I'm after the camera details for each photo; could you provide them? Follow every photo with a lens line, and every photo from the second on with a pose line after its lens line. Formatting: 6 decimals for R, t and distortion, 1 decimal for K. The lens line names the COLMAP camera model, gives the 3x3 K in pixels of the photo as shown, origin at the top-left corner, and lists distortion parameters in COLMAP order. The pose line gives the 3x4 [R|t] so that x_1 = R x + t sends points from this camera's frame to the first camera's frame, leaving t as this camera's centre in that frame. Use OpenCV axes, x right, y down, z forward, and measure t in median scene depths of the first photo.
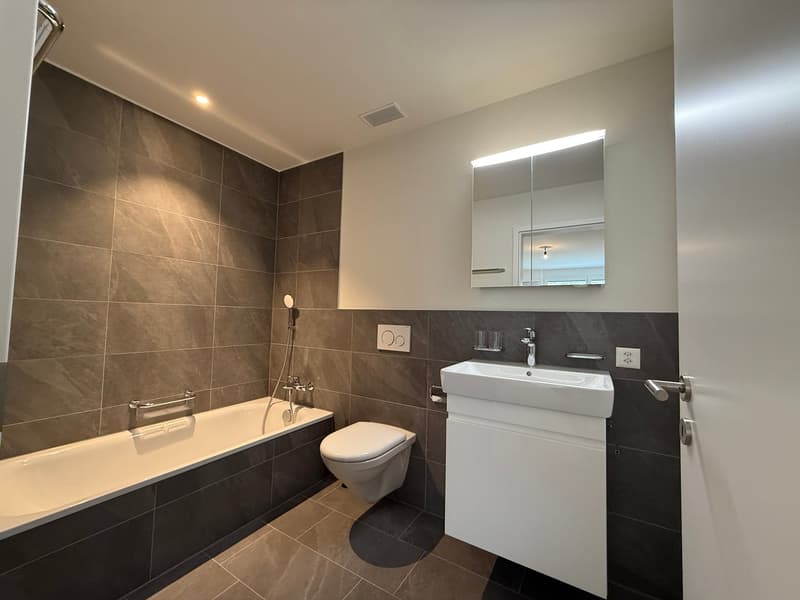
lens RADIAL K [[318.8, 0, 397.5], [0, 318.8, 301.7], [0, 0, 1]] dist [0.000390, -0.000070]
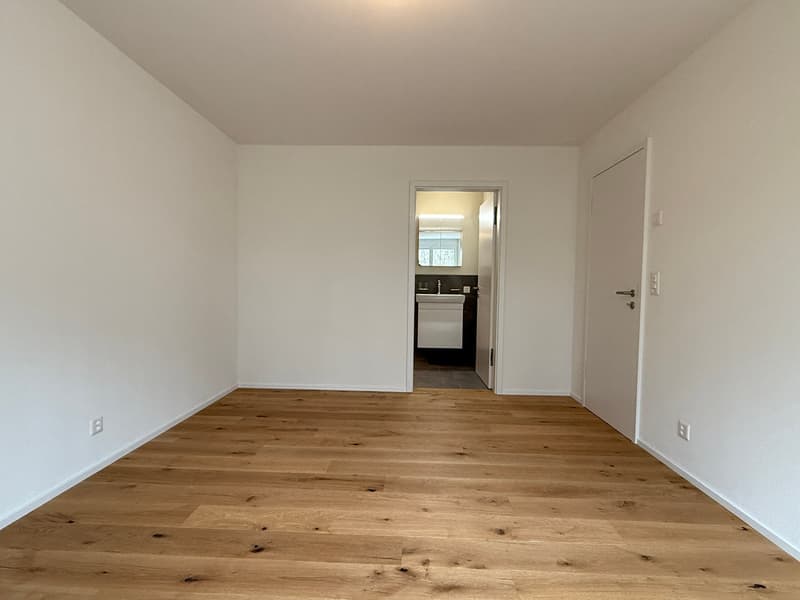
lens RADIAL K [[318.8, 0, 397.5], [0, 318.8, 301.7], [0, 0, 1]] dist [0.000390, -0.000070]
pose [[0.898492, -0.042879, 0.436891, -1.213881], [-0.015829, 0.991407, 0.129856, -0.100712], [-0.438705, -0.123590, 0.890092, -1.449036]]
